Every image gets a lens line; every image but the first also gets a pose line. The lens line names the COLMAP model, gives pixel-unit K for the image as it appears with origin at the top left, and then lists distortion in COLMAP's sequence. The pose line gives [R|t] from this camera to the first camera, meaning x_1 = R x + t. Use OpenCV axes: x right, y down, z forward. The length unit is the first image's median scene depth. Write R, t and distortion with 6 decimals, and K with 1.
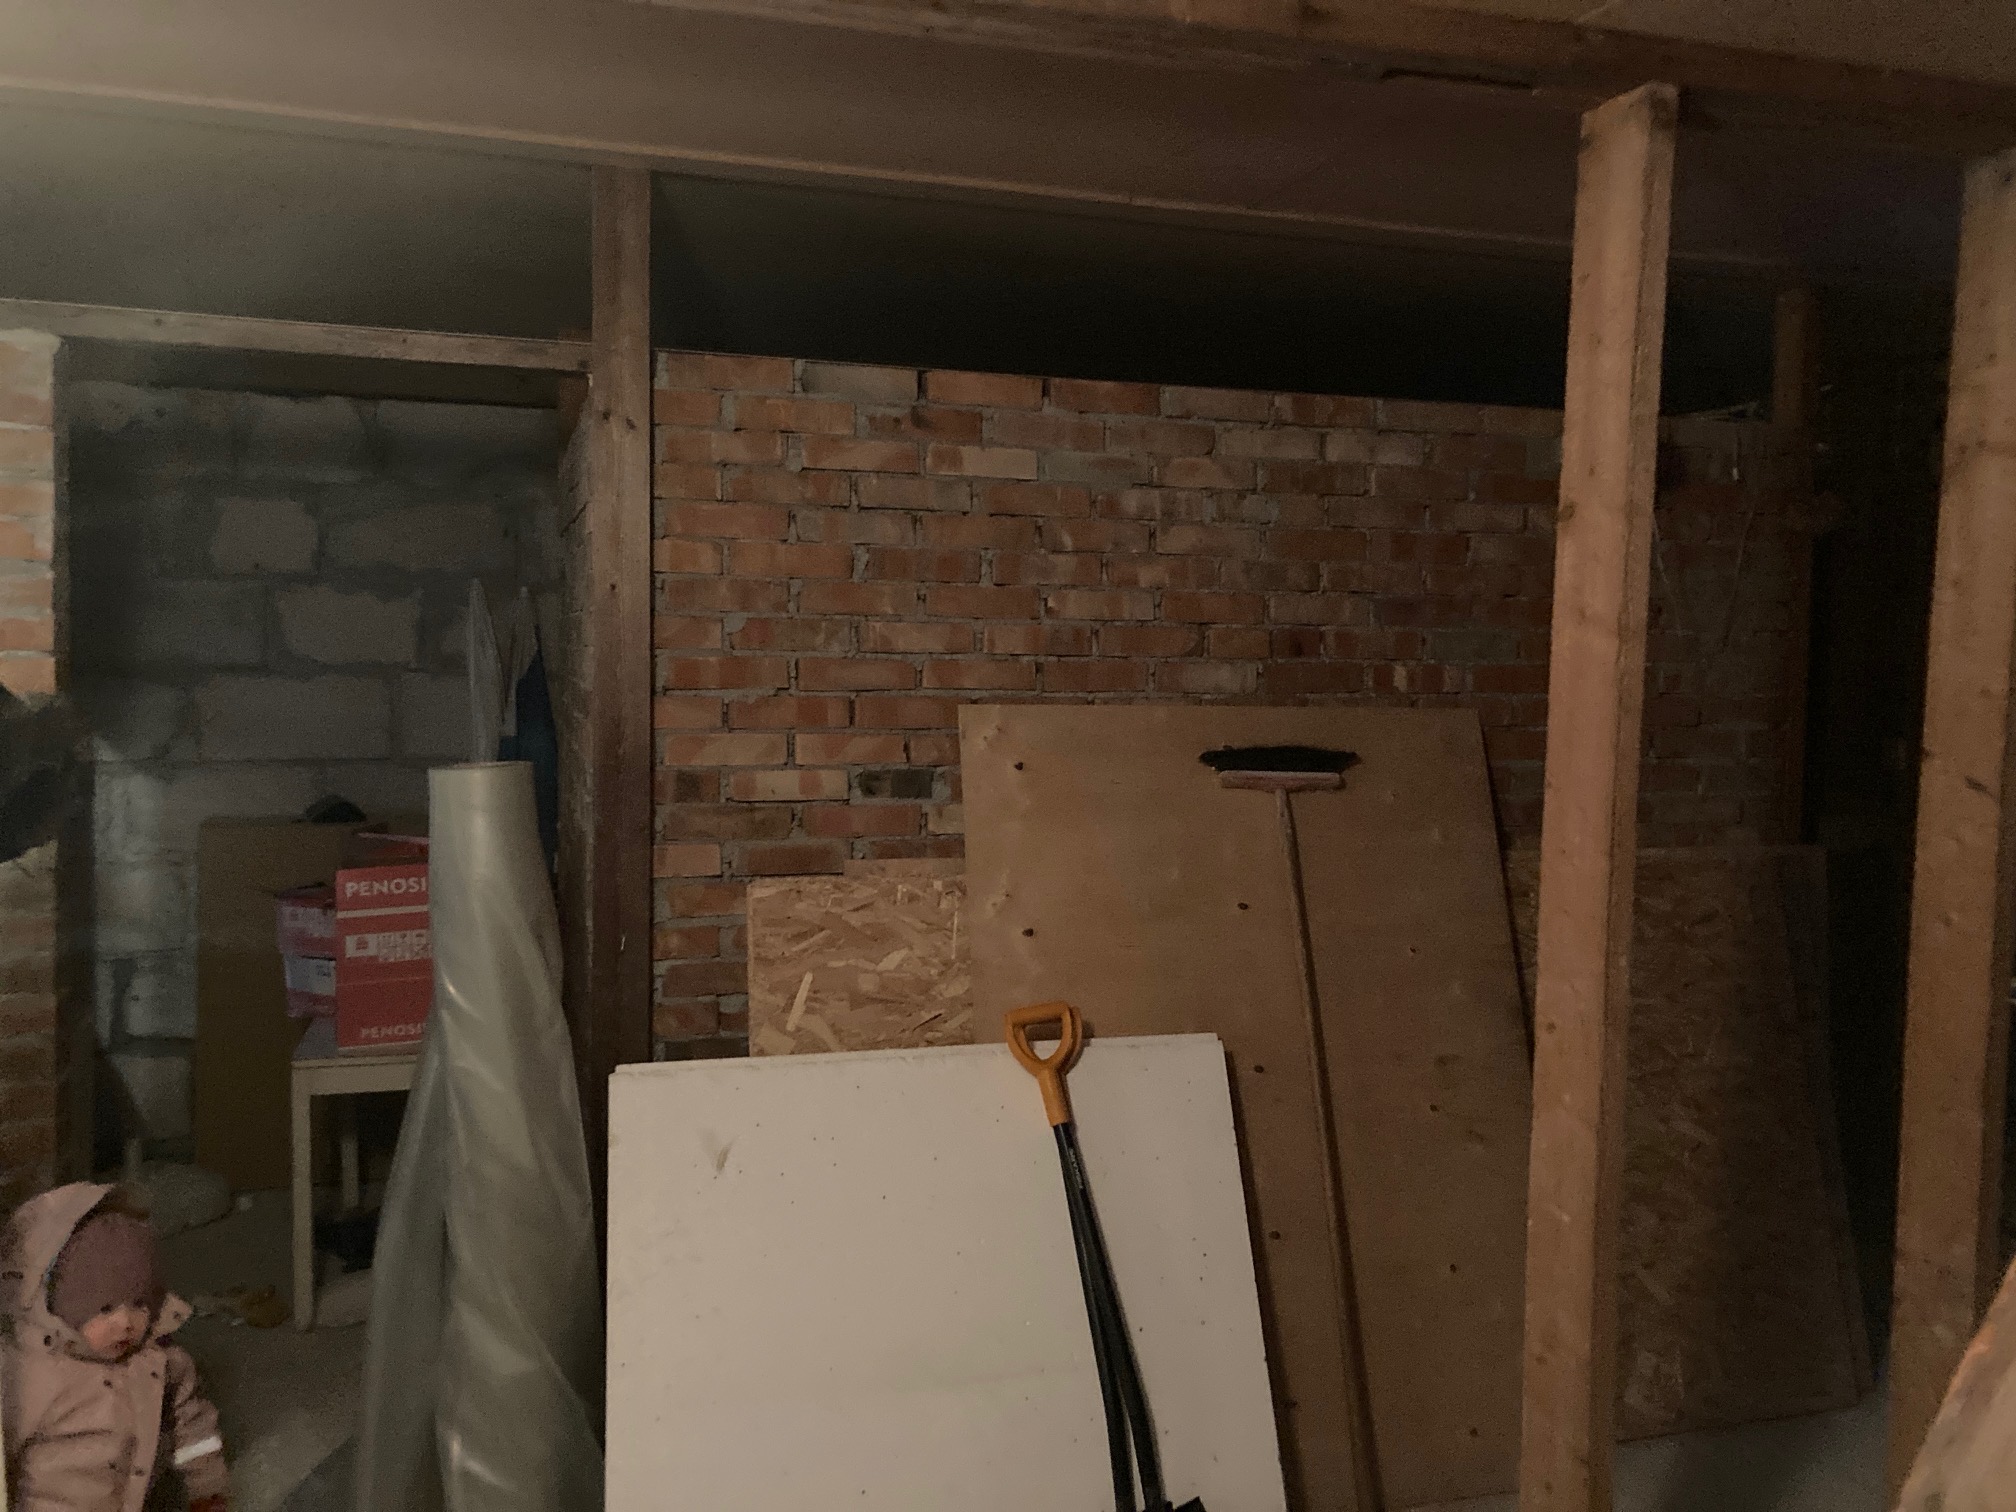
lens RADIAL K [[1673.5, 0, 1025.2], [0, 1673.5, 742.4], [0, 0, 1]] dist [0.060305, -0.061822]
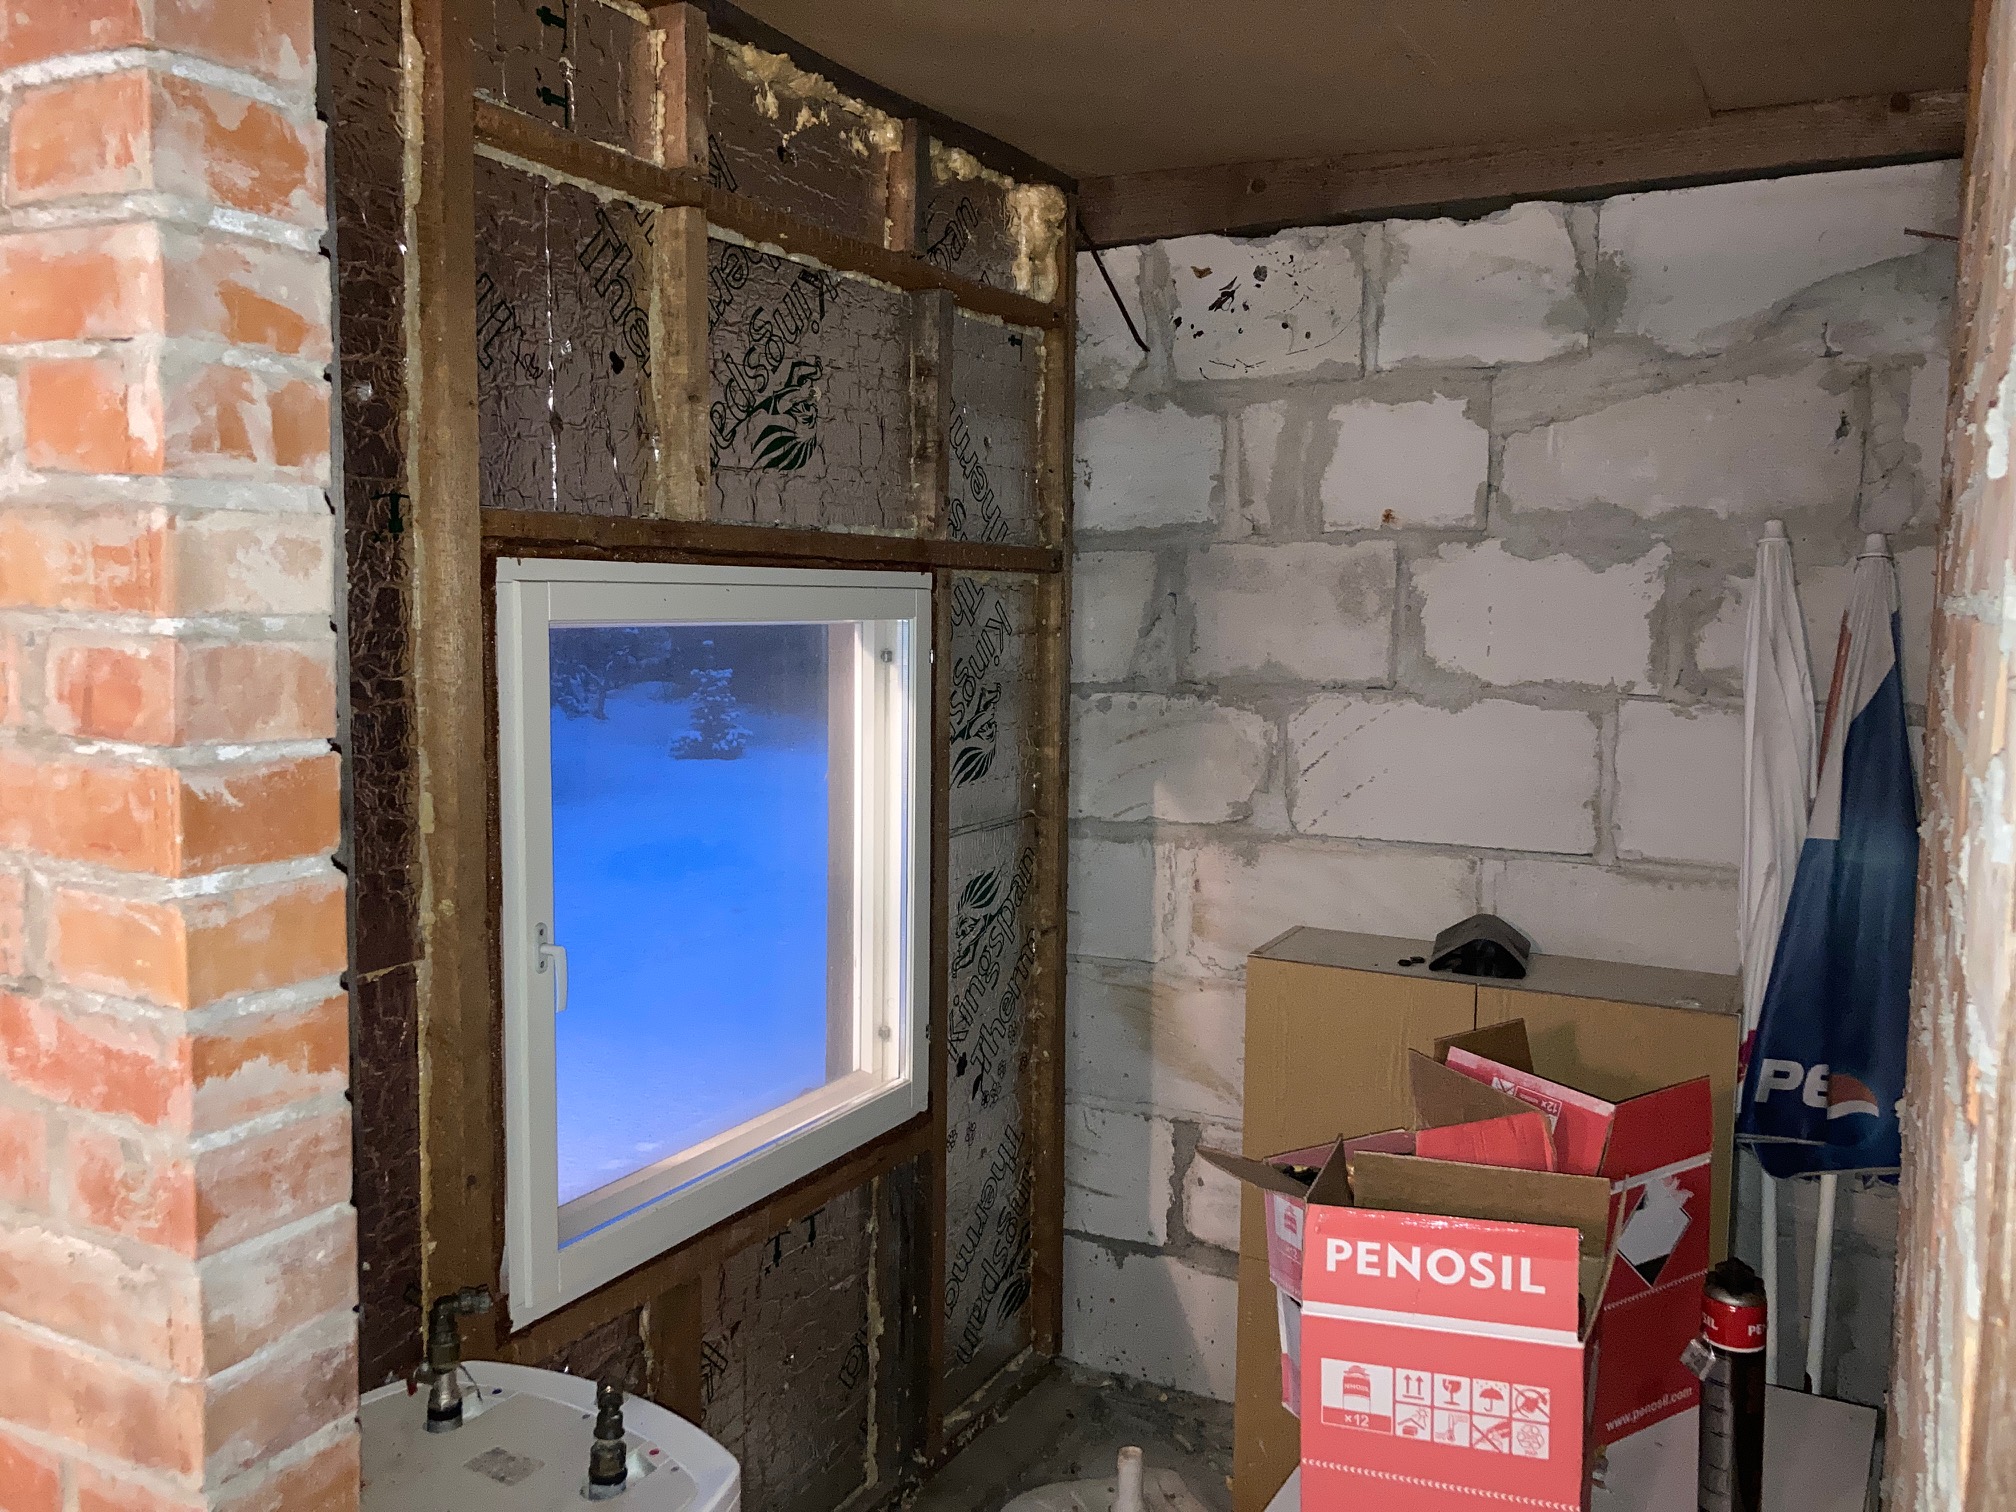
lens RADIAL K [[1673.5, 0, 999.1], [0, 1673.5, 754.2], [0, 0, 1]] dist [0.060305, -0.061822]
pose [[0.701209, 0.061676, -0.710283, -0.189148], [-0.043355, 0.998096, 0.043866, -0.061494], [0.711637, 0.000035, 0.702548, 0.733999]]
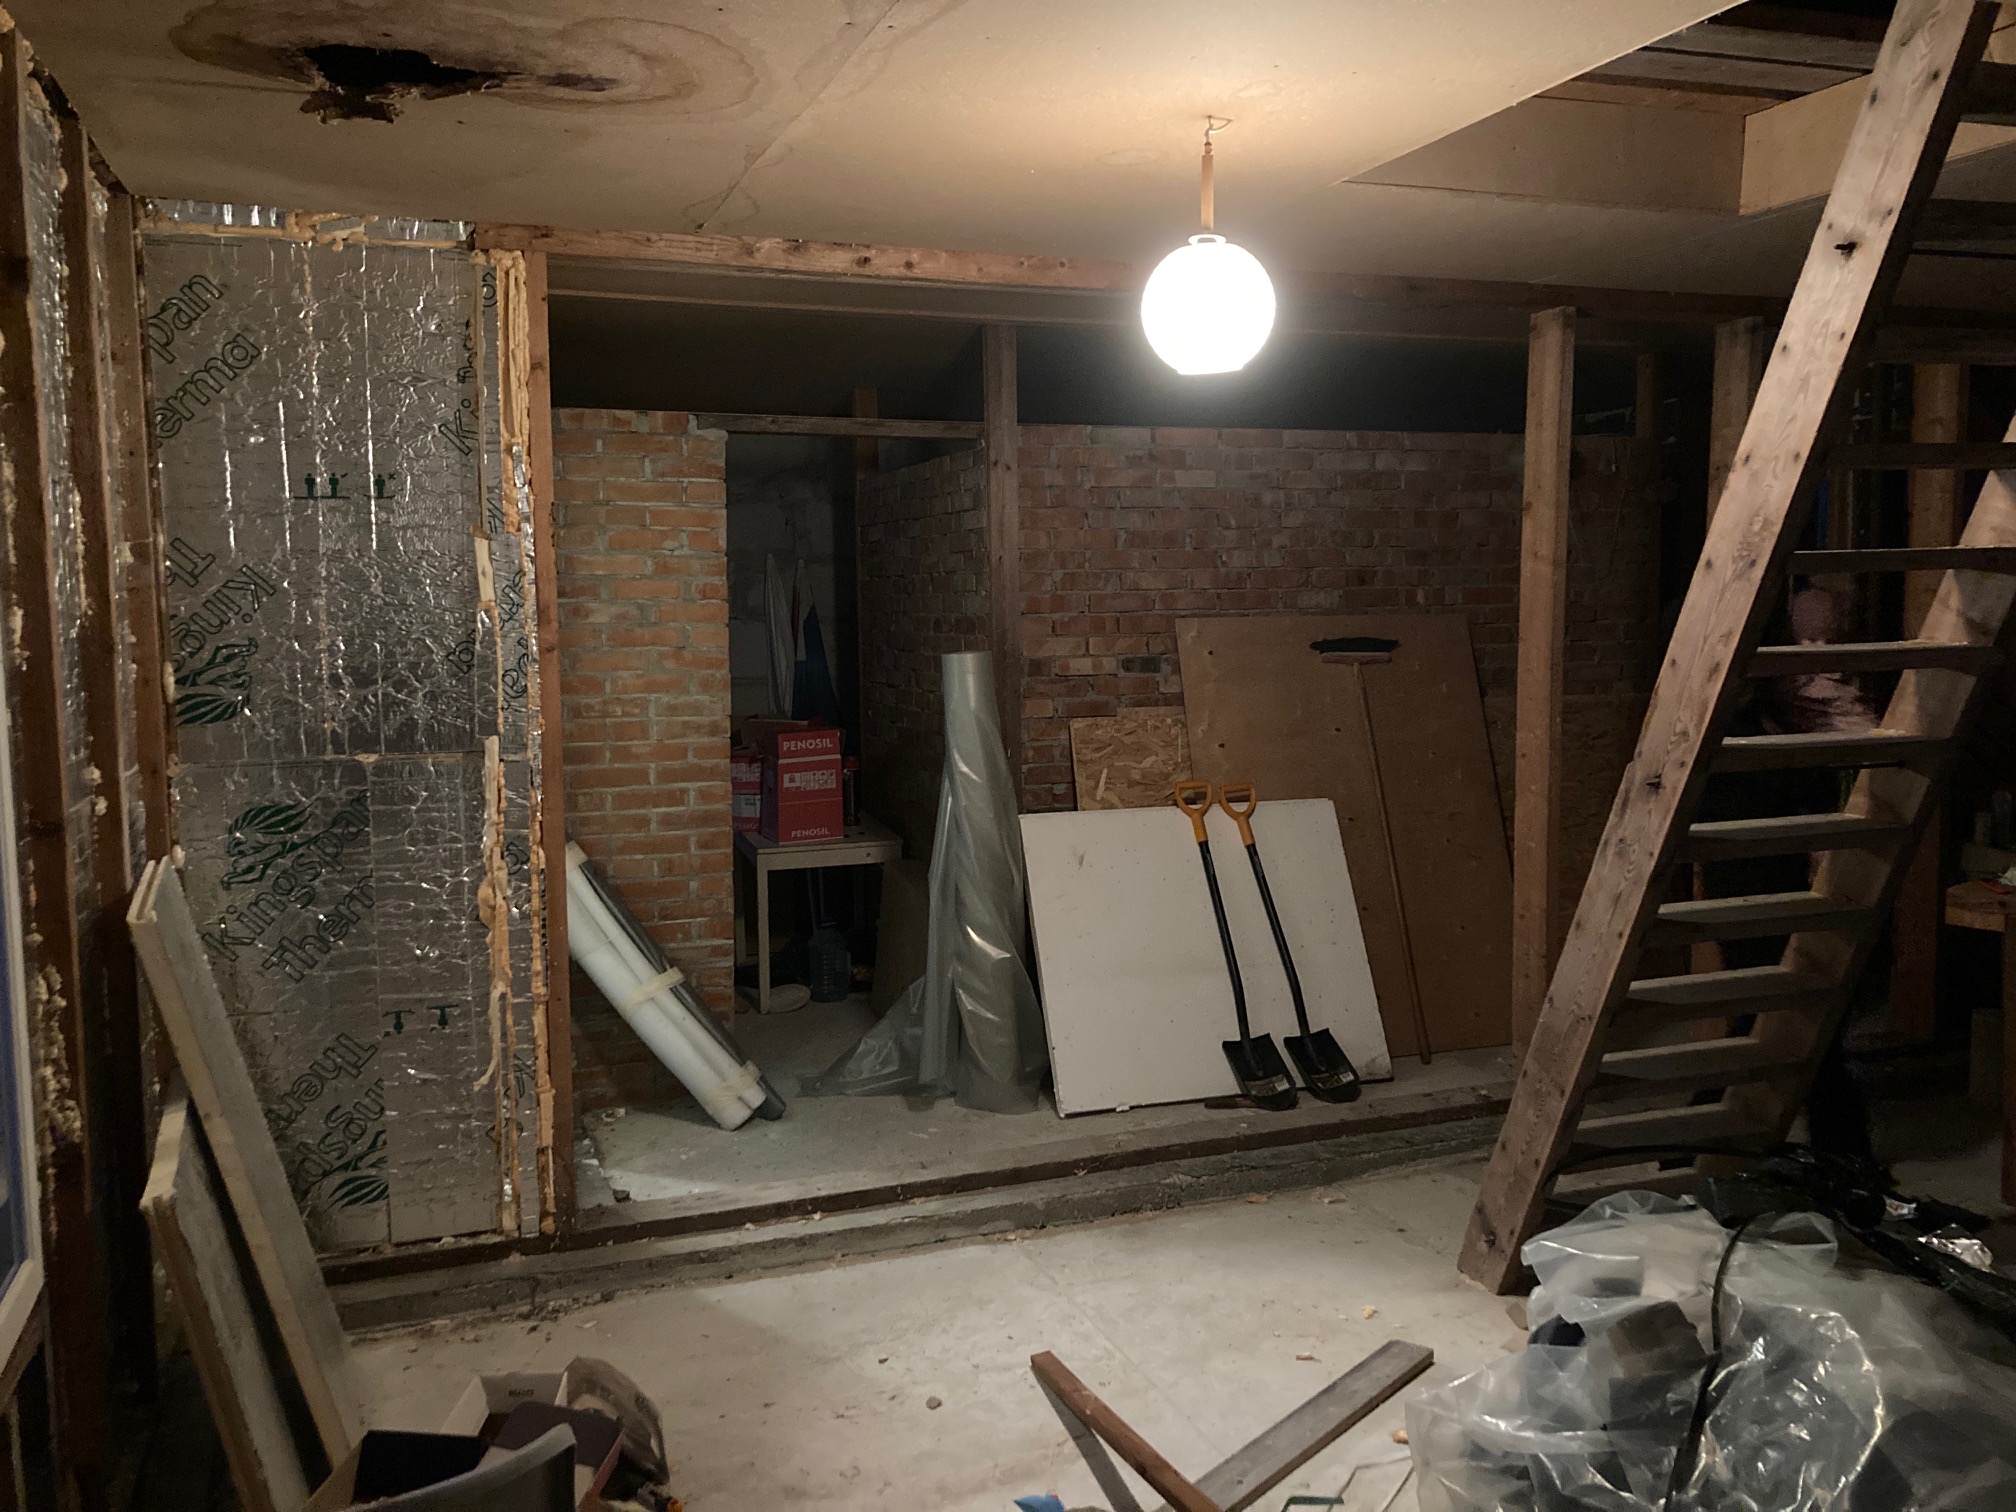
lens RADIAL K [[1673.5, 0, 988.6], [0, 1673.5, 758.6], [0, 0, 1]] dist [0.060305, -0.061822]
pose [[0.999090, -0.032763, 0.027310, -0.282476], [0.031815, 0.998900, 0.034445, 0.056324], [-0.028408, -0.033545, 0.999033, -0.736592]]
